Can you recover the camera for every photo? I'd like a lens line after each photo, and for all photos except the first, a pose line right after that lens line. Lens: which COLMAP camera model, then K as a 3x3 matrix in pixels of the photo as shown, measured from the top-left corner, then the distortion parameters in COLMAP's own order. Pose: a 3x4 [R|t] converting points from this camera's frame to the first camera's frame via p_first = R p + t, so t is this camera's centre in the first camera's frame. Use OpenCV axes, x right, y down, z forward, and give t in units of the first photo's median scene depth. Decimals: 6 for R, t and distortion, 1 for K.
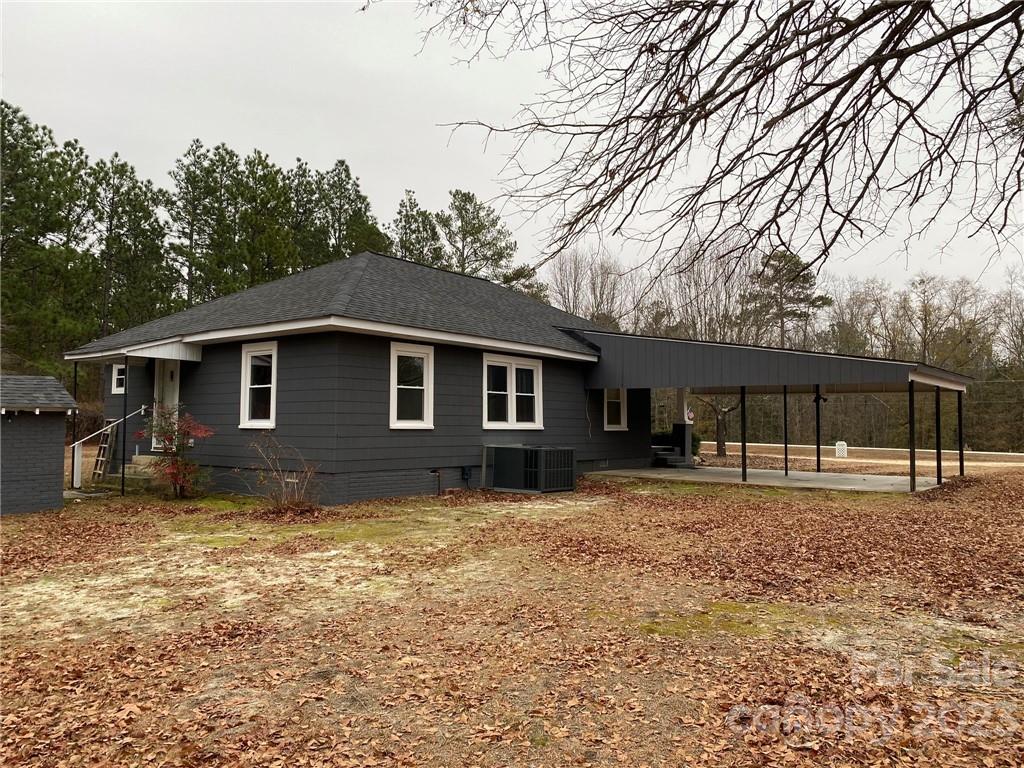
lens RADIAL K [[781.3, 0, 514.1], [0, 781.3, 367.9], [0, 0, 1]] dist [0.060137, -0.004188]
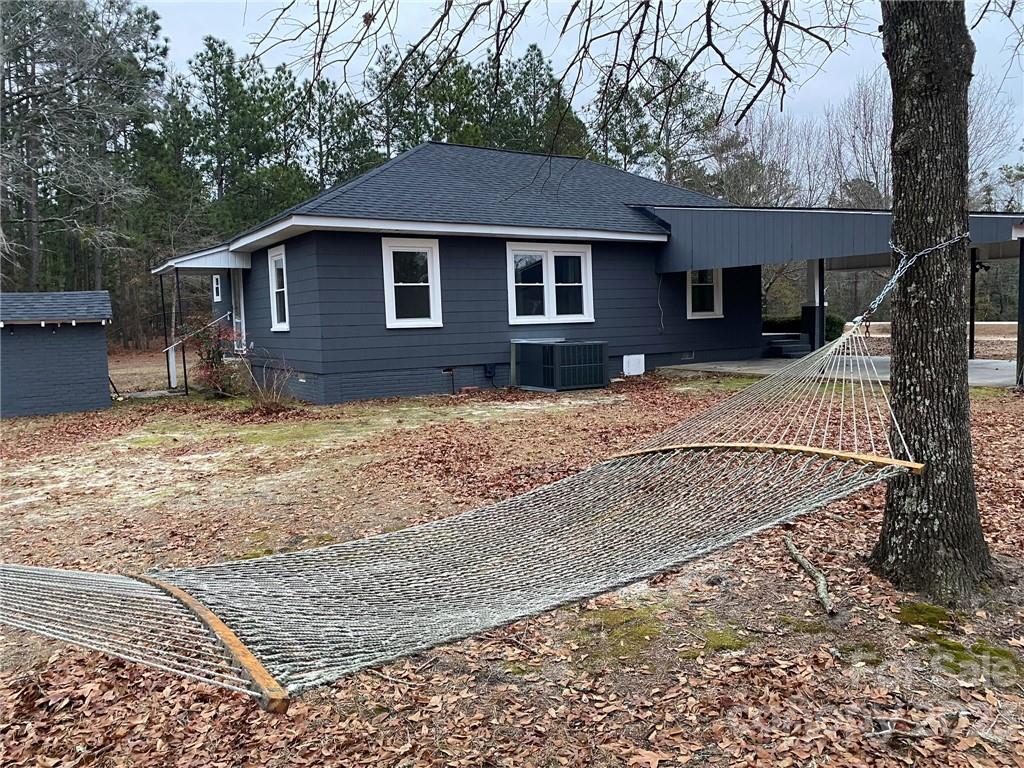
lens RADIAL K [[781.3, 0, 514.1], [0, 781.3, 367.9], [0, 0, 1]] dist [0.060137, -0.004188]
pose [[0.944570, -0.016819, -0.327880, 0.263331], [0.062463, 0.989652, 0.129181, 0.009011], [0.322315, -0.142501, 0.935845, 0.113401]]
